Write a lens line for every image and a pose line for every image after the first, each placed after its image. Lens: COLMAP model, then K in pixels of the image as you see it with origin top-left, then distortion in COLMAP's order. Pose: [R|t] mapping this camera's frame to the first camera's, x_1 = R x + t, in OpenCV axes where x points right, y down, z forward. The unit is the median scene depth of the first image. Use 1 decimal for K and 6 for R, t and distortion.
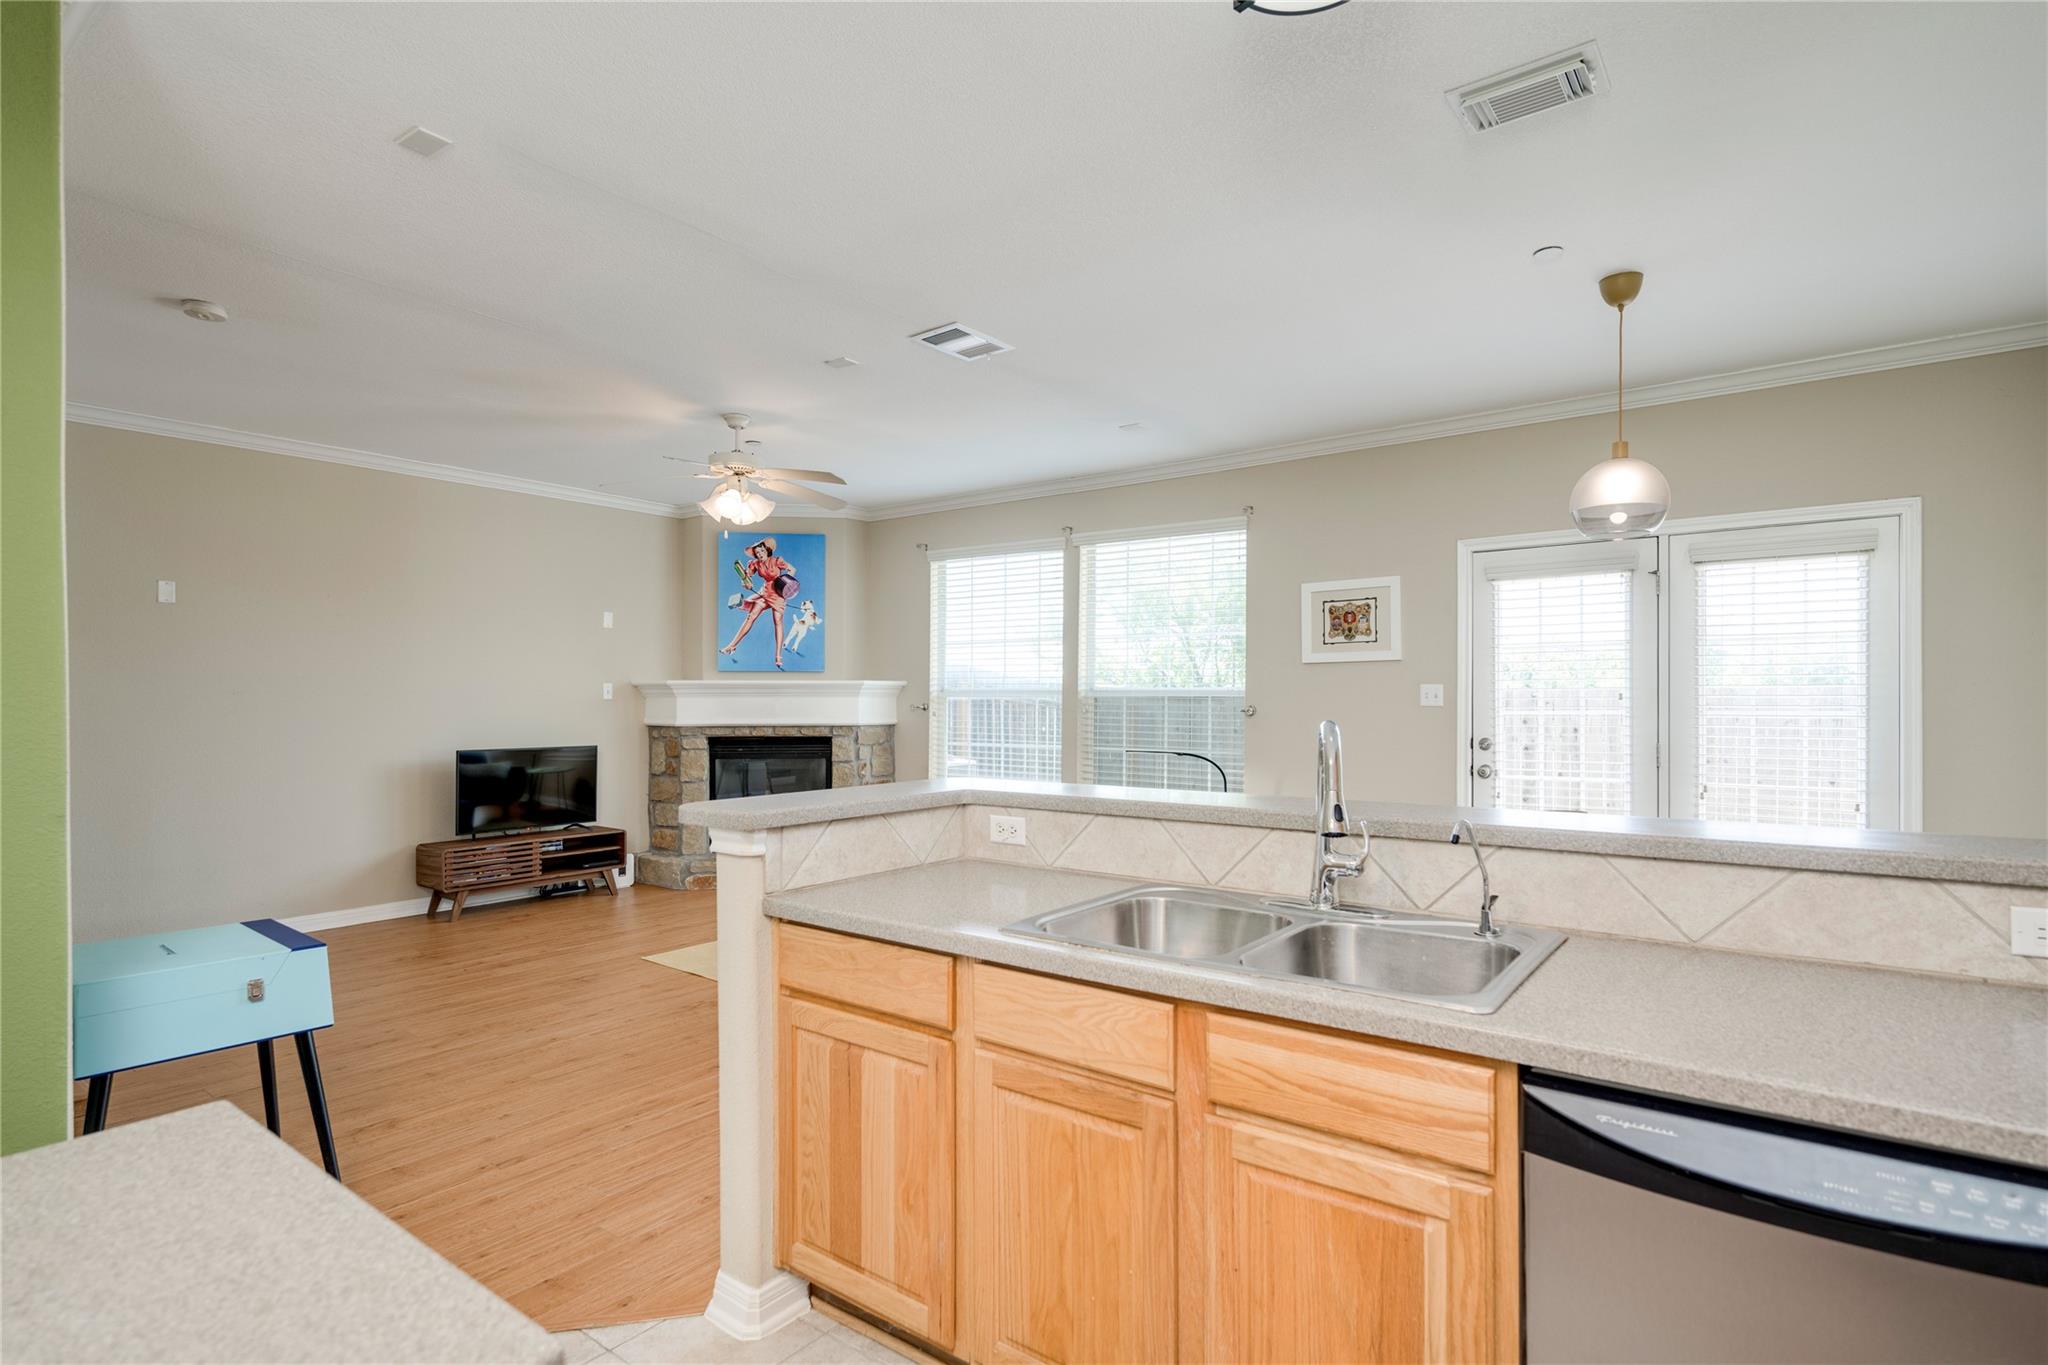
lens RADIAL K [[1017.1, 0, 1032.2], [0, 1017.1, 705.3], [0, 0, 1]] dist [-0.001019, 0.000046]
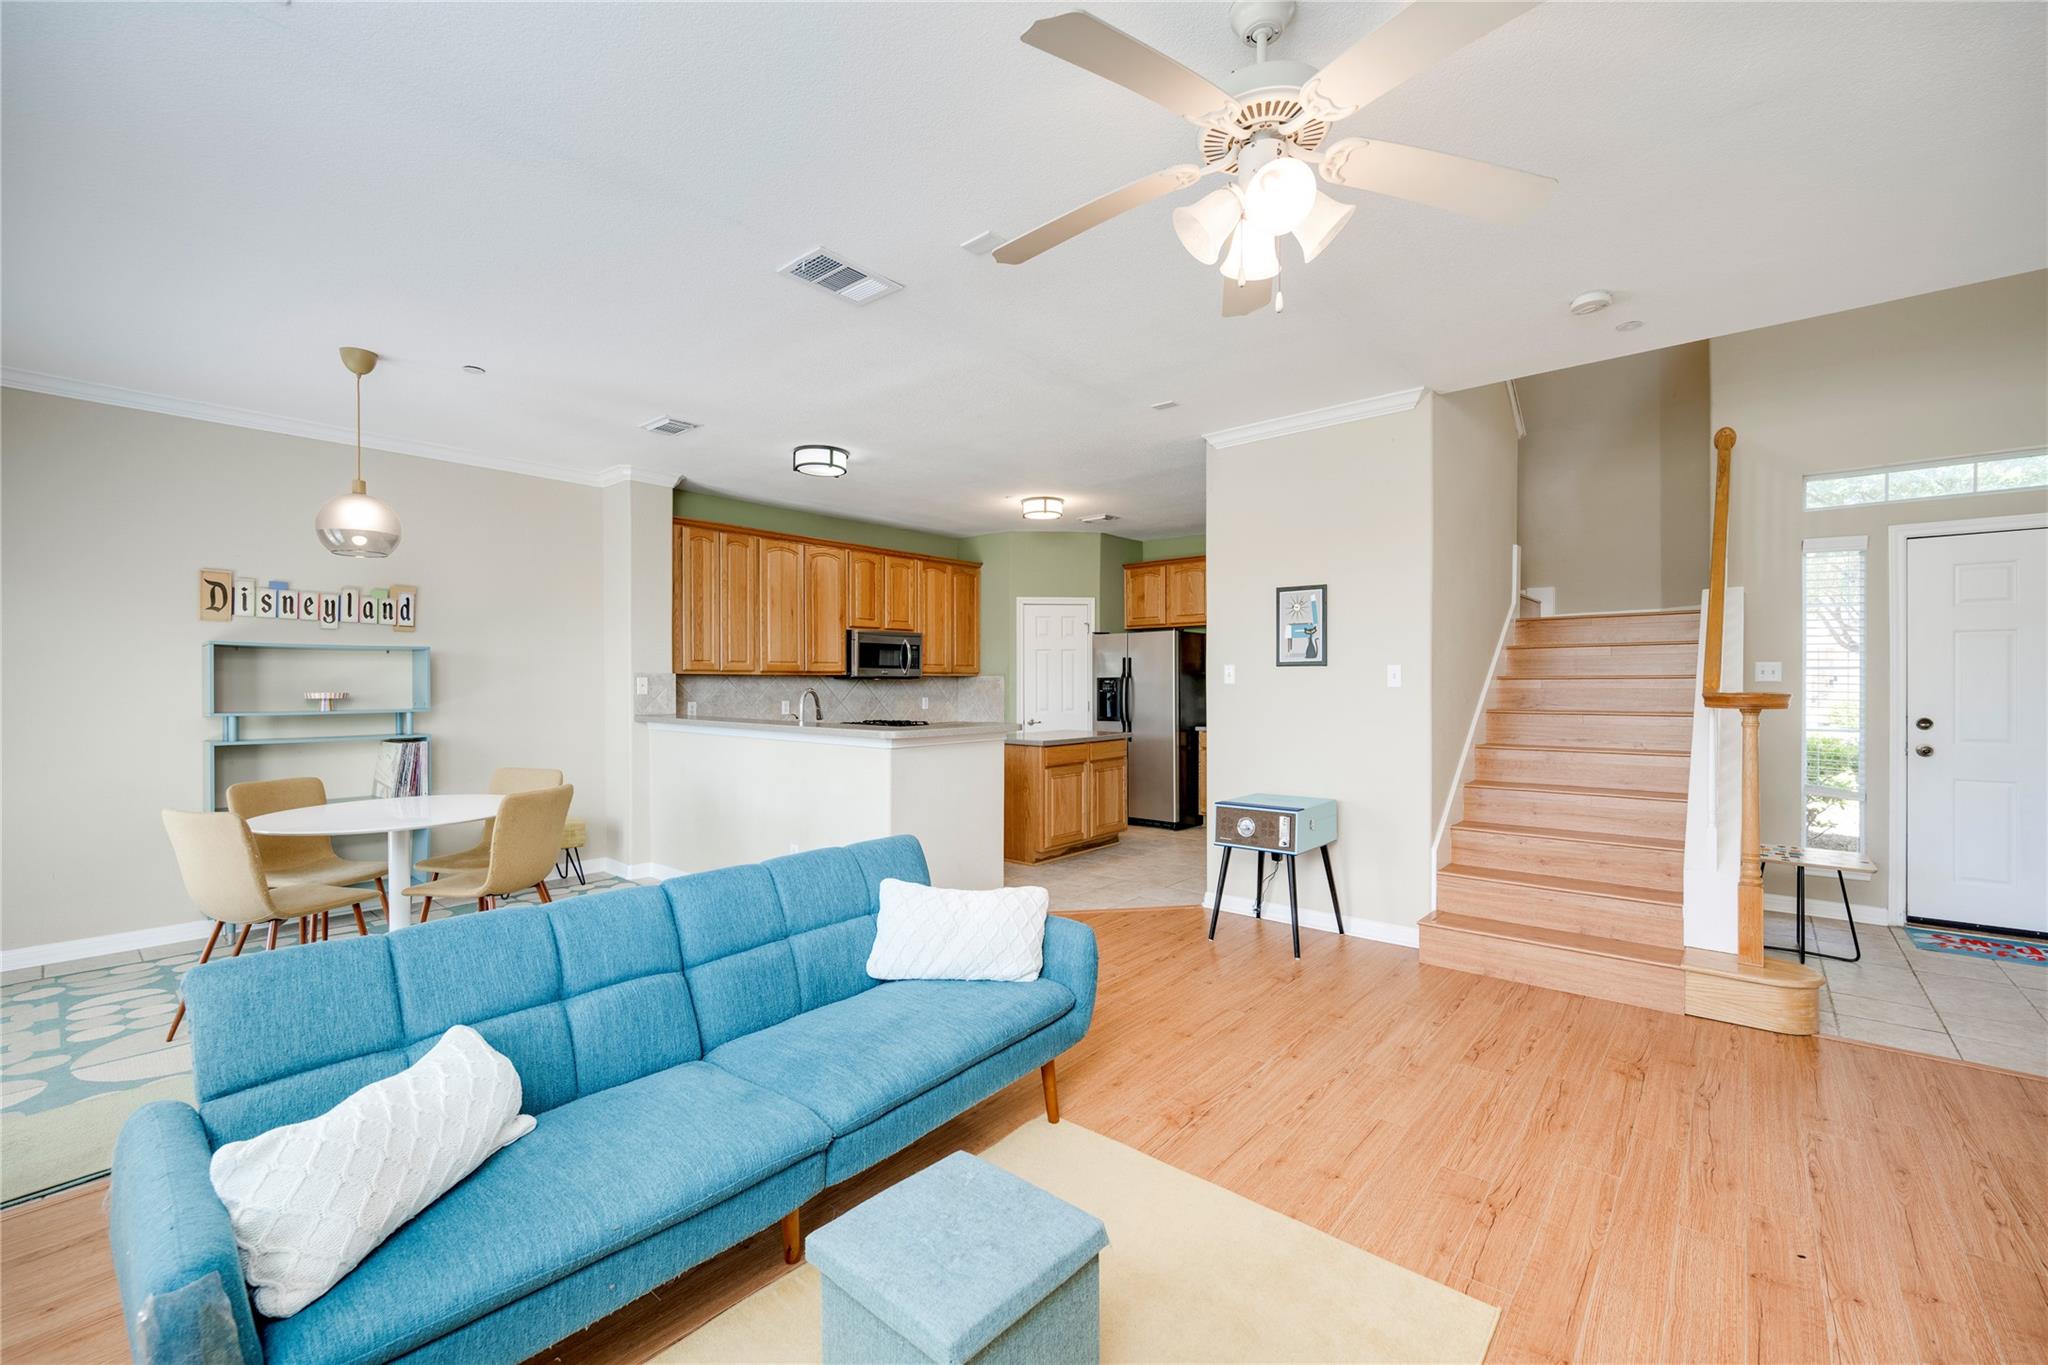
lens RADIAL K [[845.2, 0, 1030.1], [0, 845.2, 683.4], [0, 0, 1]] dist [-0.000212, -0.000184]
pose [[-0.998244, 0.001838, 0.059211, -0.196551], [0.002461, 0.999942, 0.010443, -0.009233], [-0.059188, 0.010570, -0.998191, 1.238753]]
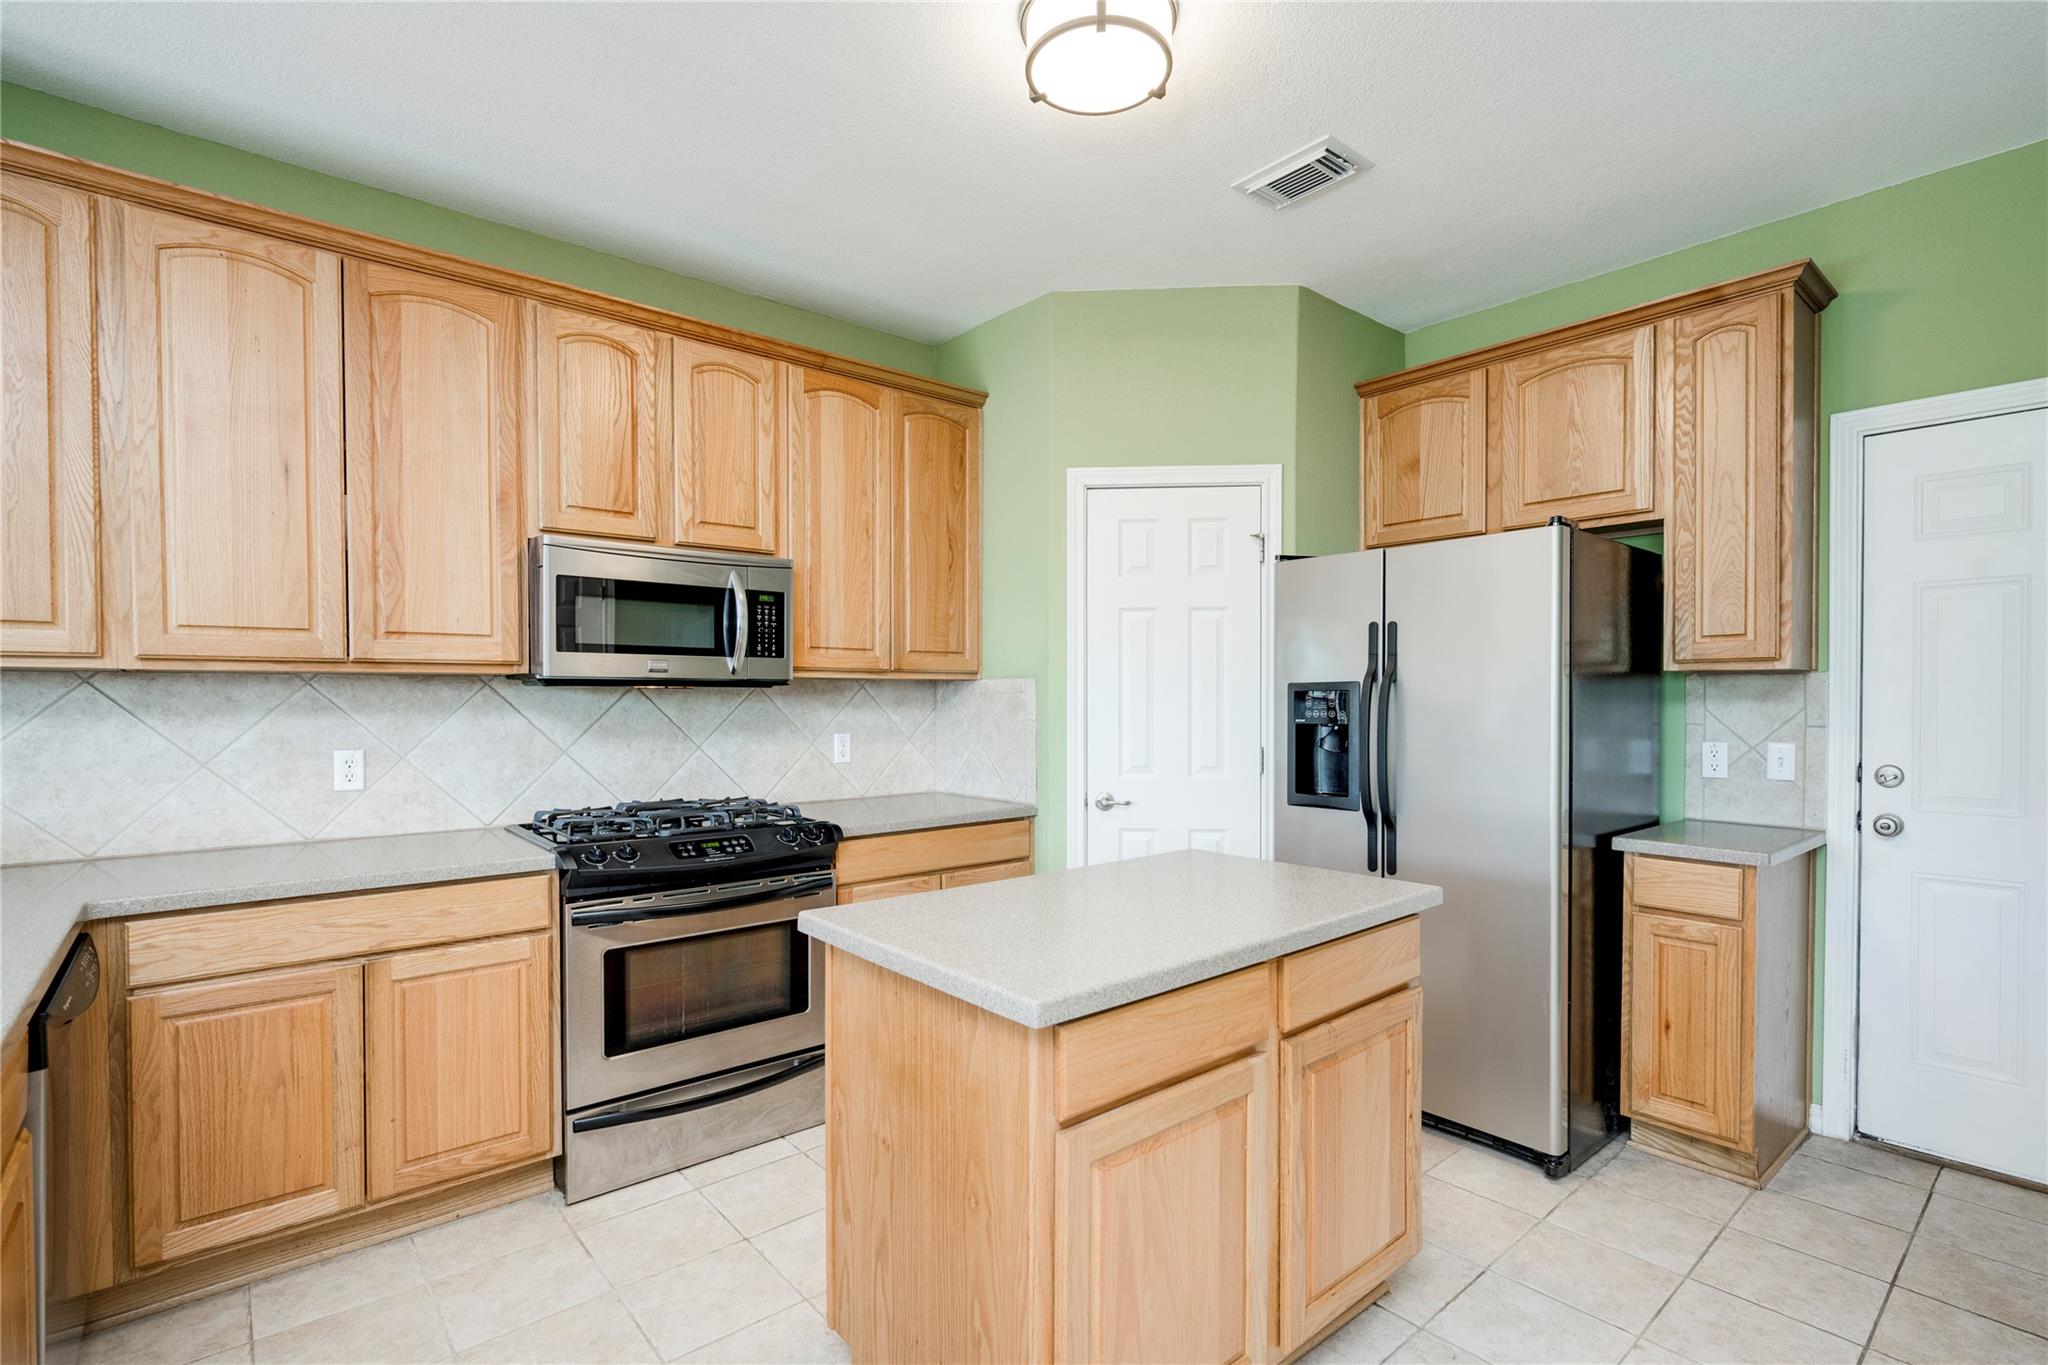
lens RADIAL K [[956.4, 0, 1028.6], [0, 956.4, 711.2], [0, 0, 1]] dist [0.000098, -0.000106]
pose [[-0.976550, -0.001304, 0.215288, -0.196397], [0.003719, 0.999730, 0.022926, -0.000624], [-0.215260, 0.023190, -0.976281, 0.409913]]
